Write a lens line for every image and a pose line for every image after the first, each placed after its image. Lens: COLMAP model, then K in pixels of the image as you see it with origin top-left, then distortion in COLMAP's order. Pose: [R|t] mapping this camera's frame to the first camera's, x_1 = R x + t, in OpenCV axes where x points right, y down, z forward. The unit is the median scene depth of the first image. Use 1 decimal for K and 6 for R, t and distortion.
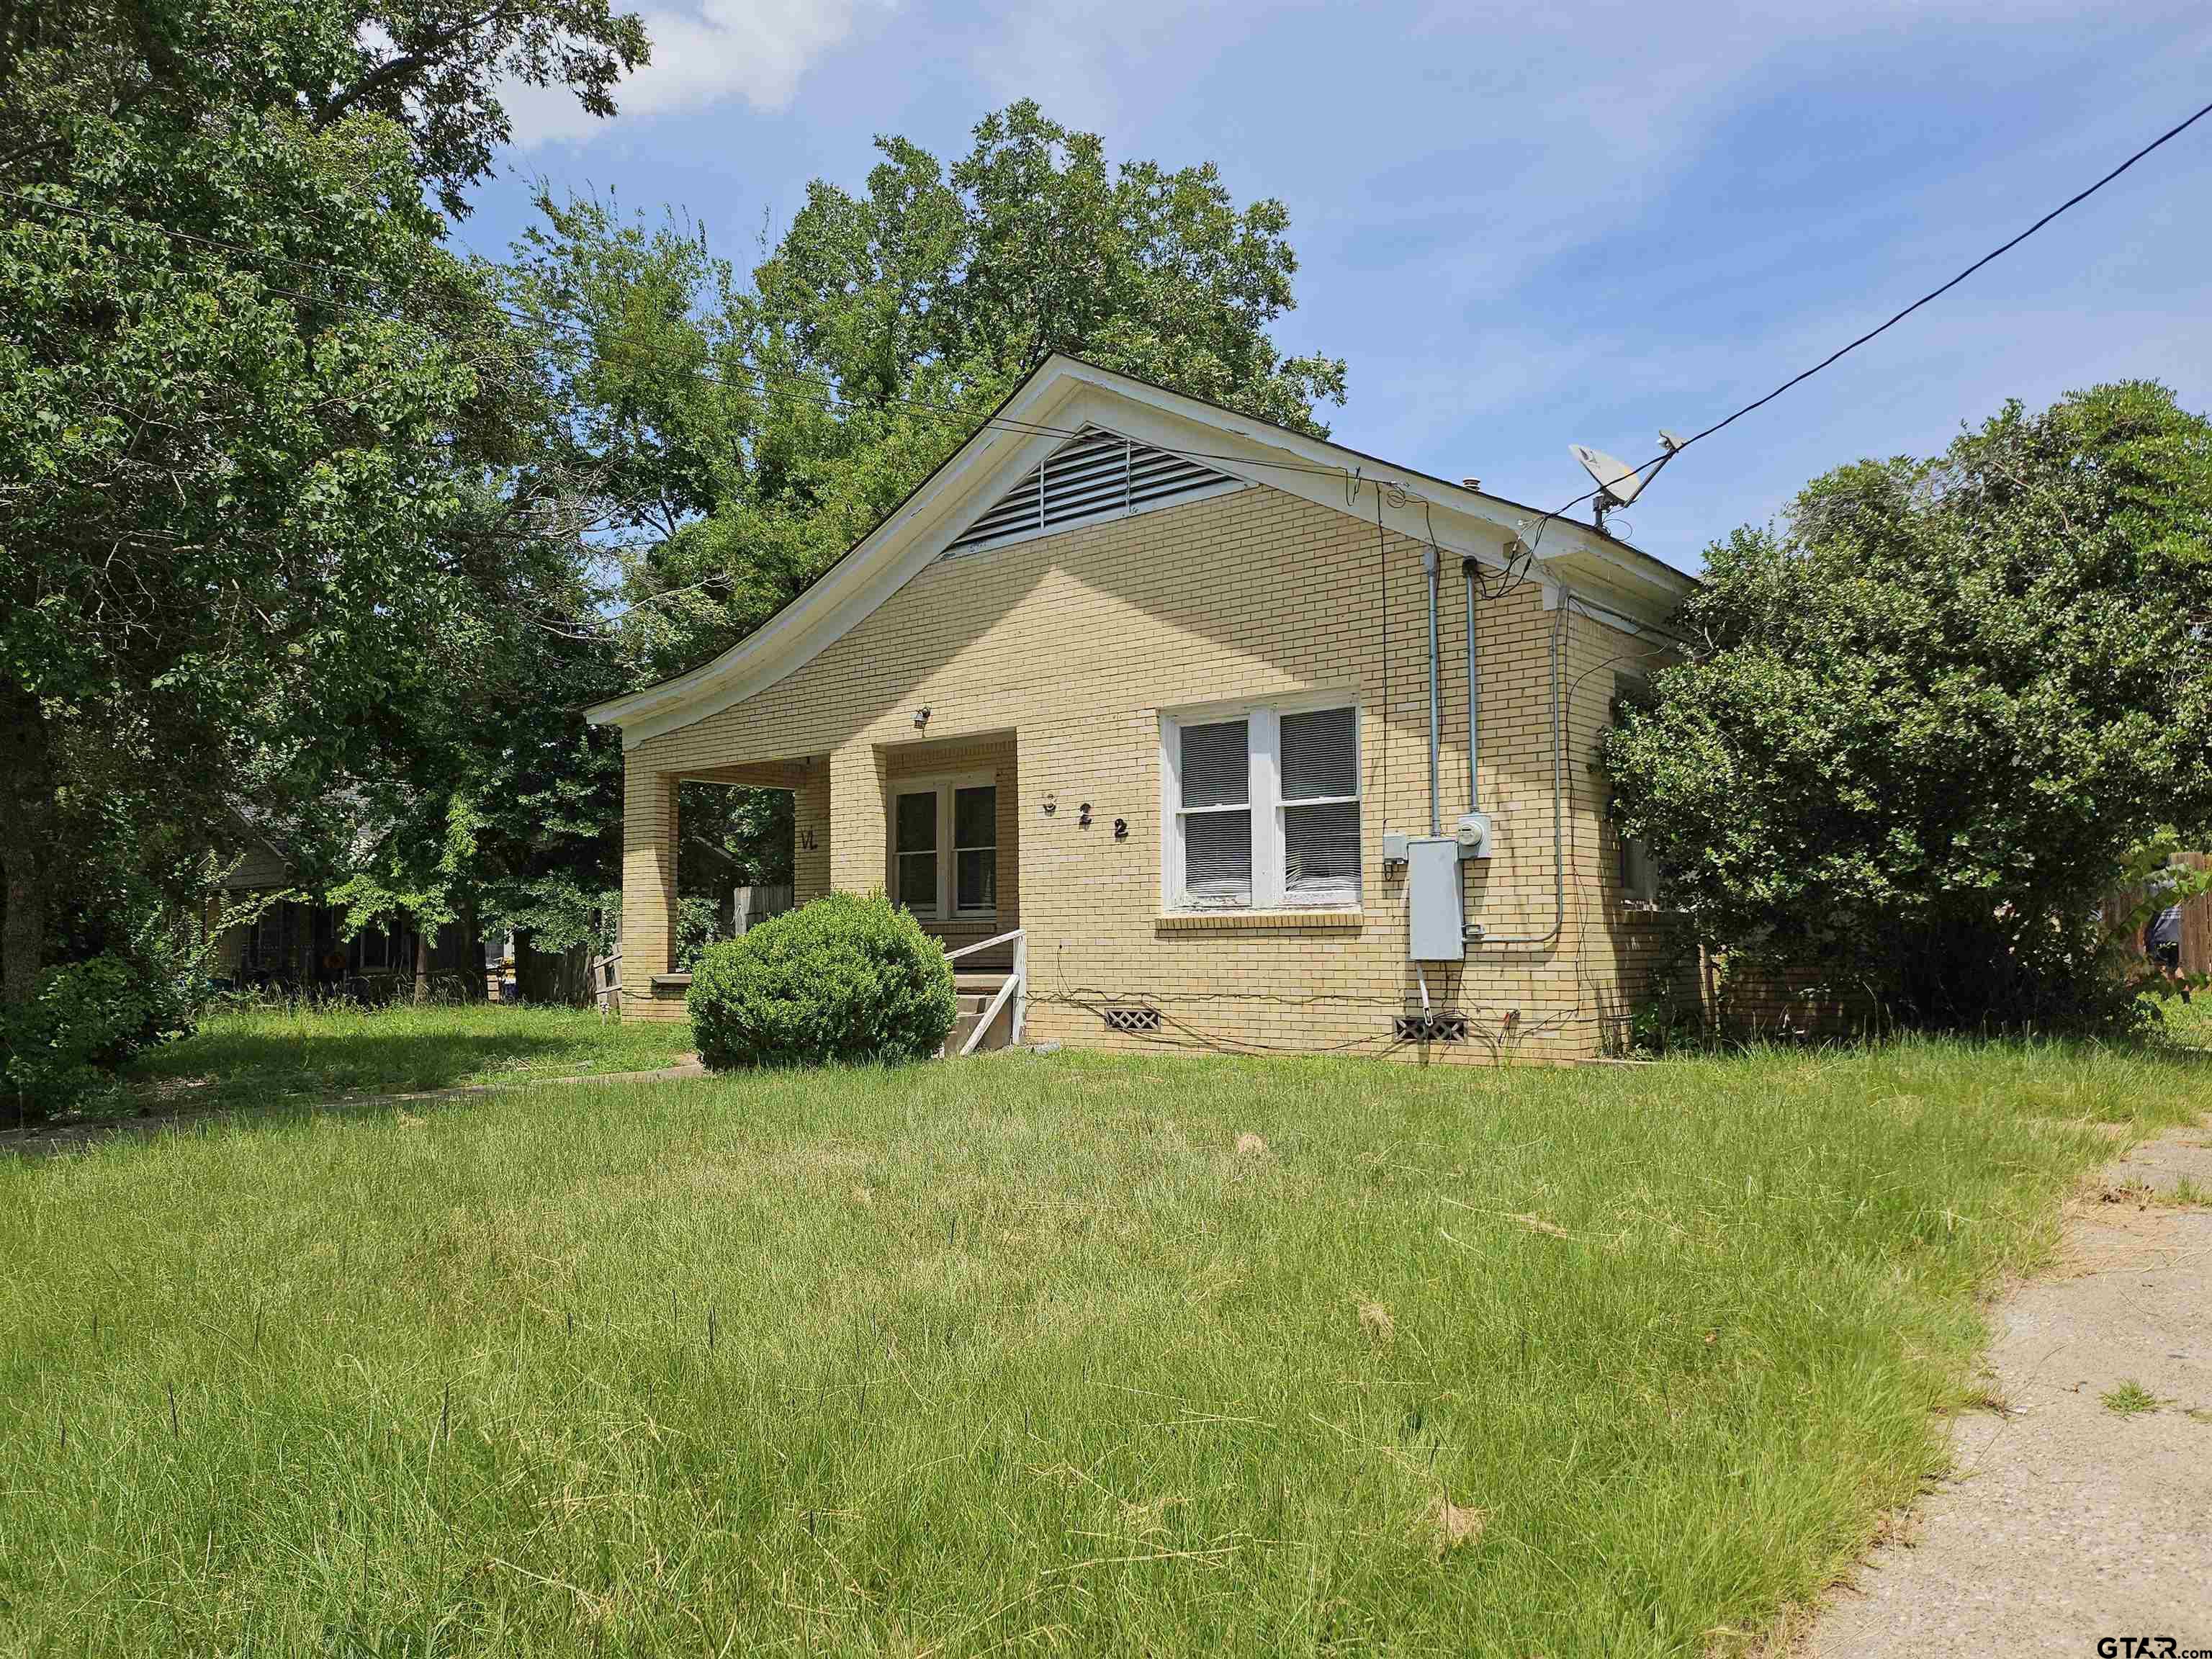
lens RADIAL K [[1526.7, 0, 1106.0], [0, 1526.7, 829.5], [0, 0, 1]] dist [-0.001124, -0.001703]
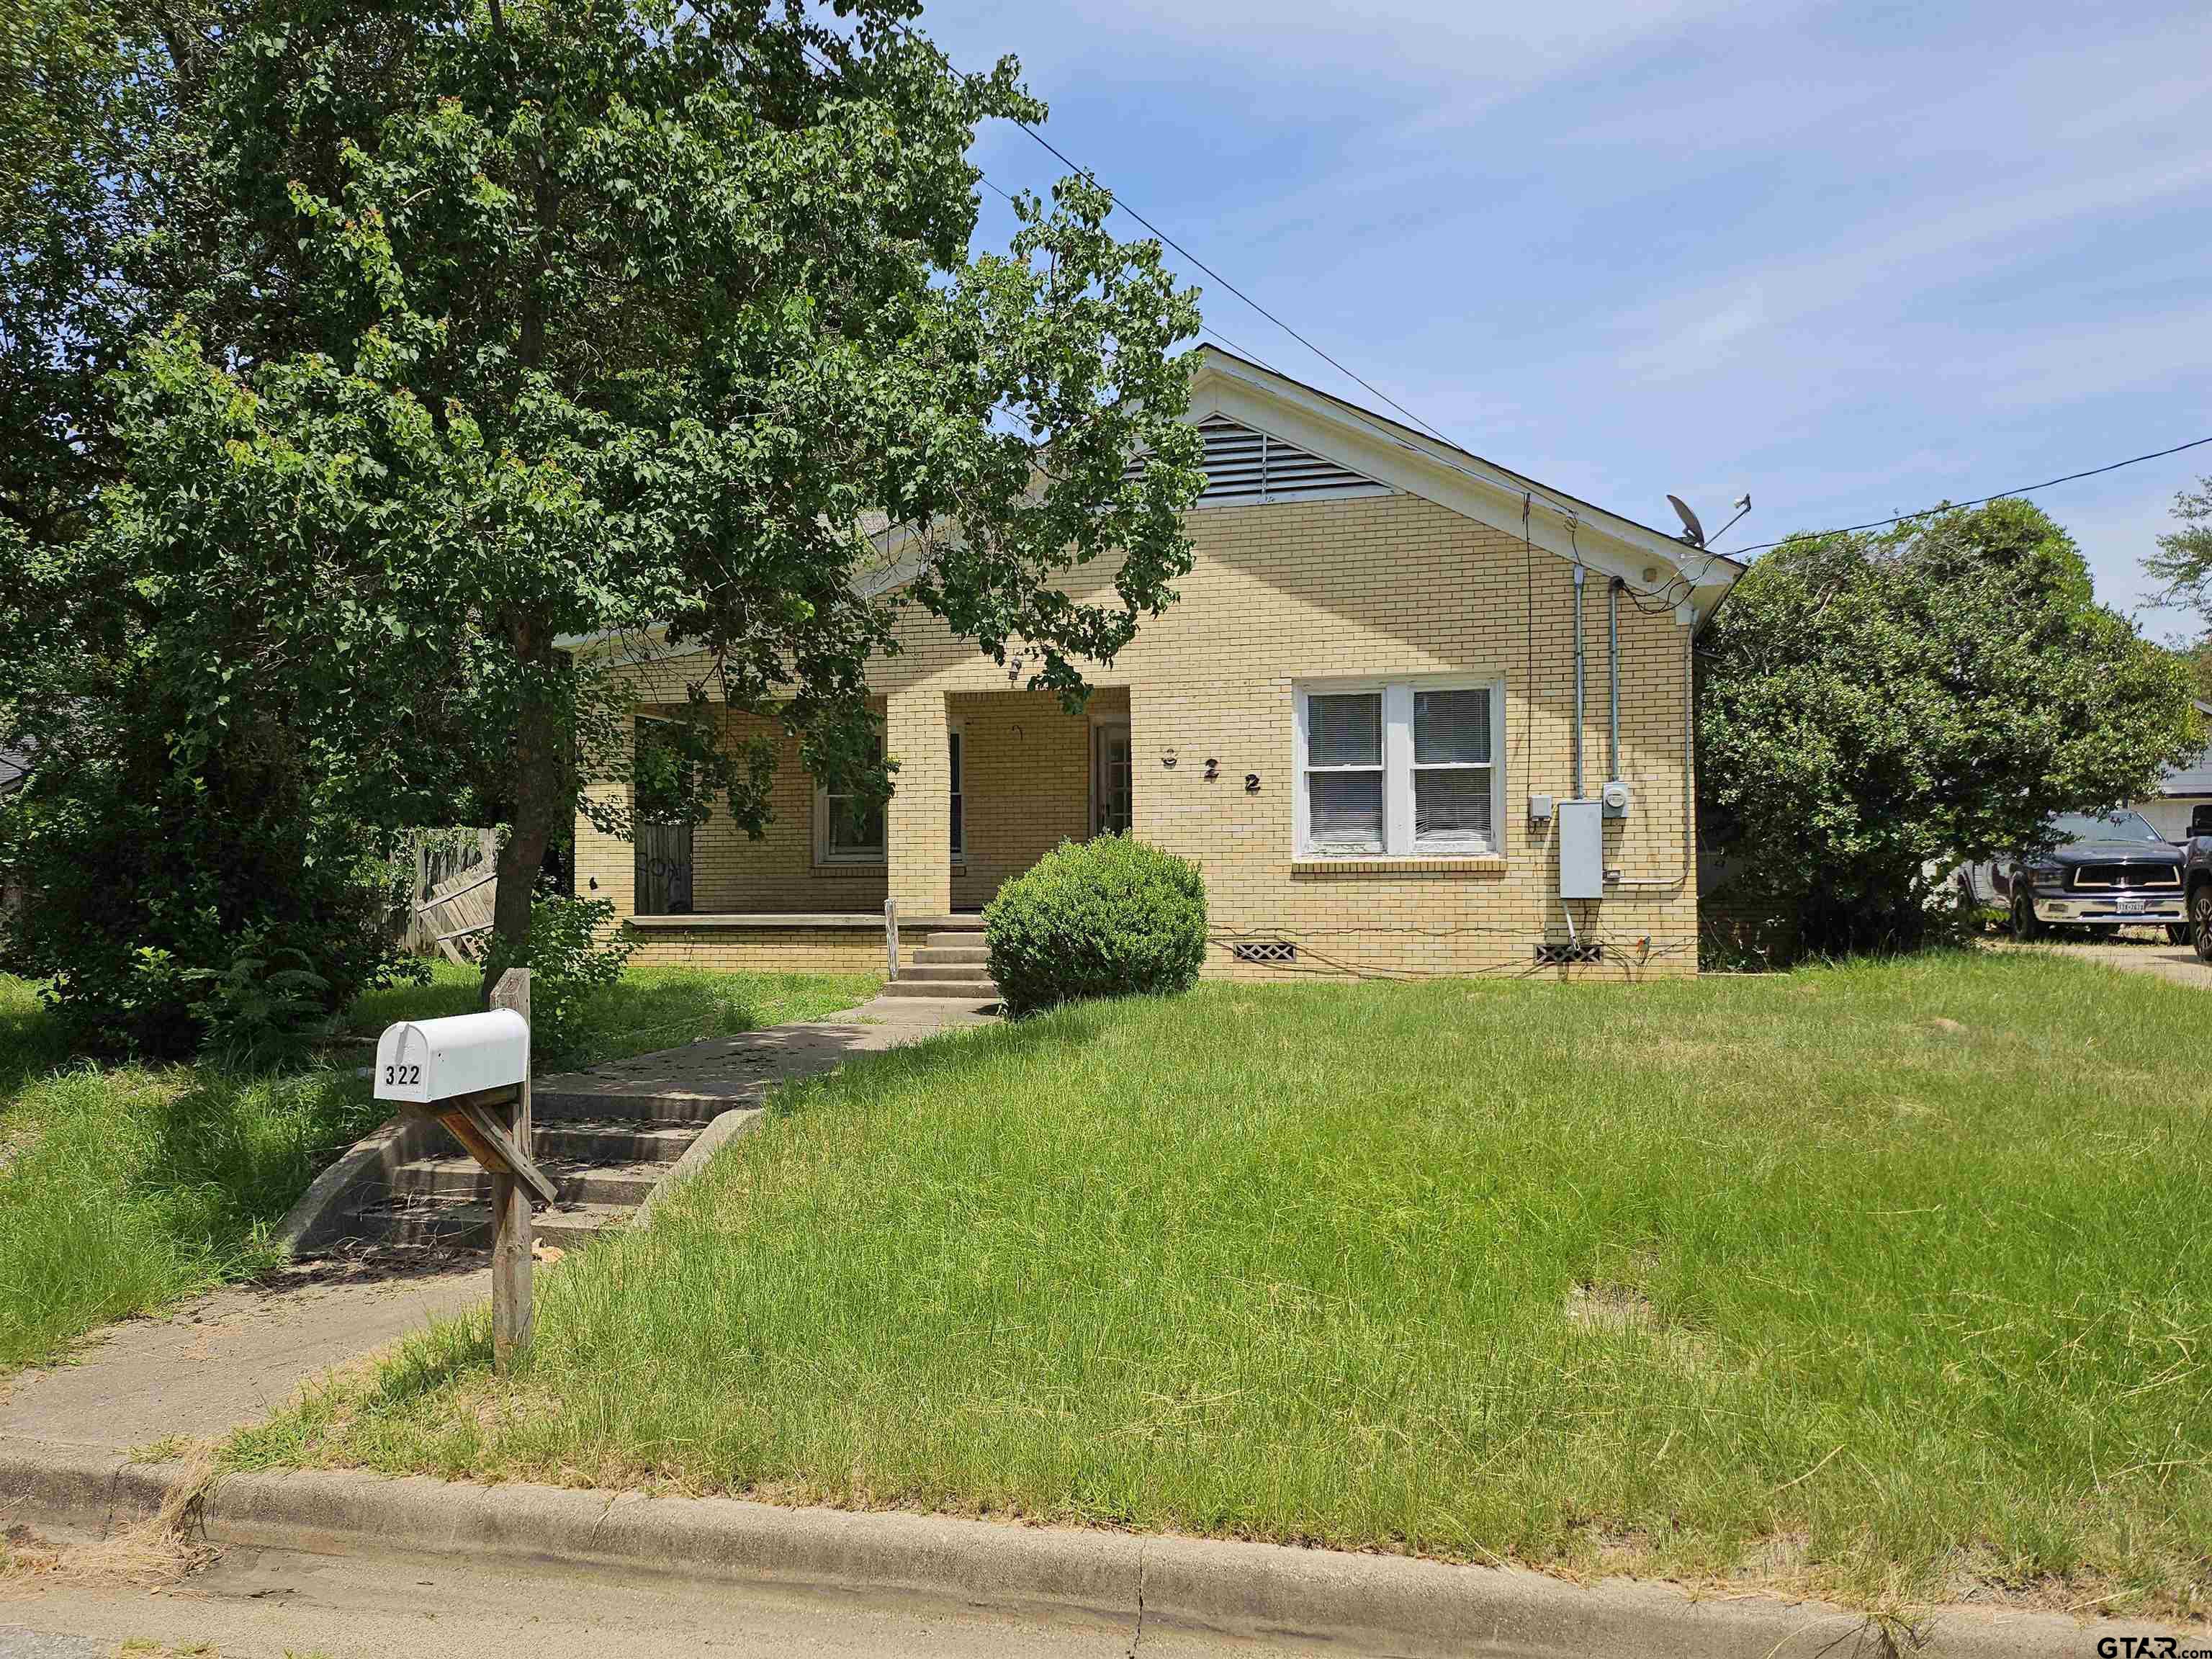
lens RADIAL K [[1526.7, 0, 1106.0], [0, 1526.7, 829.5], [0, 0, 1]] dist [-0.001124, -0.001703]
pose [[0.912776, 0.019276, 0.408006, -0.603406], [-0.032551, 0.999142, 0.025619, 0.009437], [-0.407162, -0.036665, 0.912620, 0.019733]]
